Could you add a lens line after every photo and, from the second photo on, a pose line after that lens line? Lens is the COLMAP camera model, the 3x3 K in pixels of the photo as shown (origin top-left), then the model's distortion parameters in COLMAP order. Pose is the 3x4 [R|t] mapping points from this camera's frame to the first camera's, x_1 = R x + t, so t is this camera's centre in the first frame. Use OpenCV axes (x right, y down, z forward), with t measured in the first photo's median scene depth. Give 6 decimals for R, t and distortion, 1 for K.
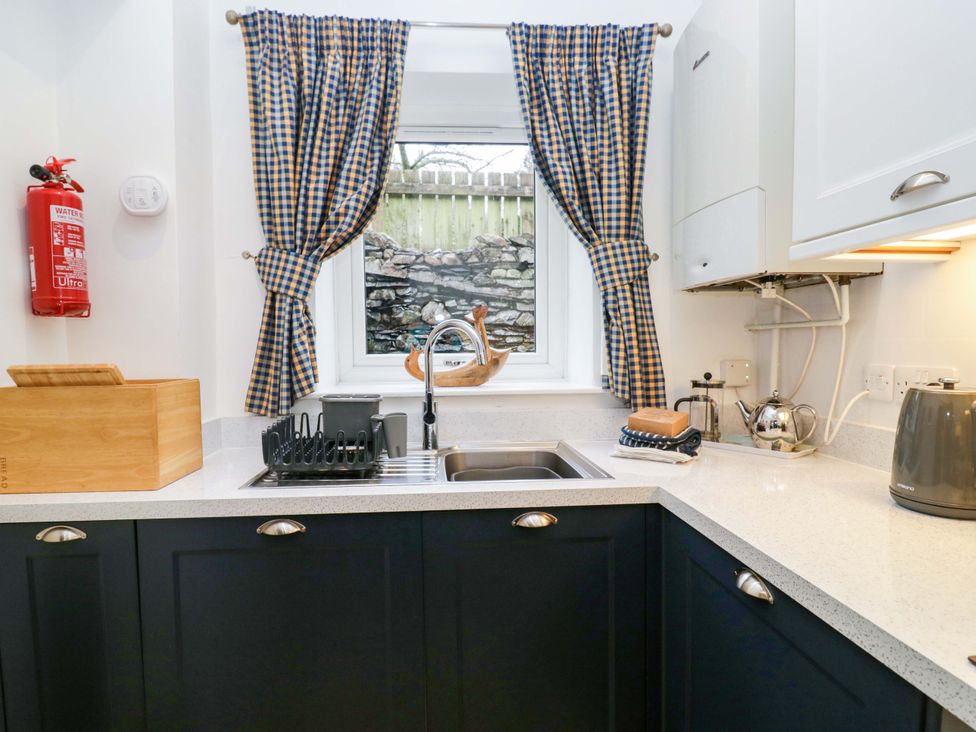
lens RADIAL K [[518.3, 0, 488.0], [0, 518.3, 366.0], [0, 0, 1]] dist [0.008701, -0.017221]
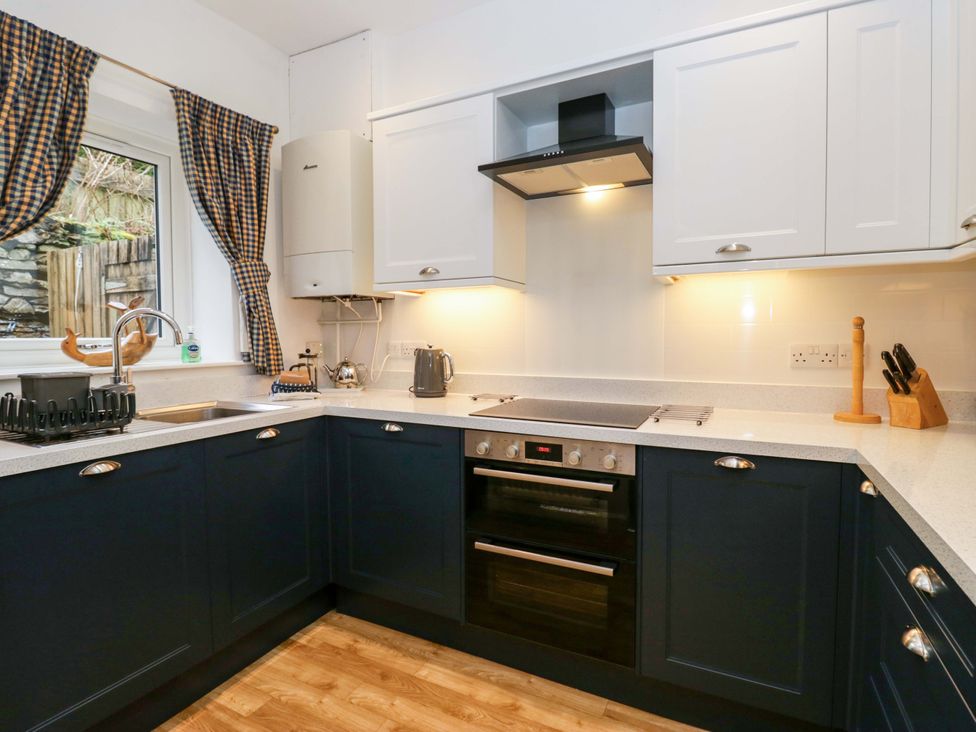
lens RADIAL K [[506.9, 0, 494.1], [0, 506.9, 357.8], [0, 0, 1]] dist [-0.003871, -0.000776]
pose [[0.504120, -0.027949, 0.863181, -0.667666], [0.035495, 0.999302, 0.011627, 0.043292], [-0.862904, 0.024778, 0.504760, -0.323185]]
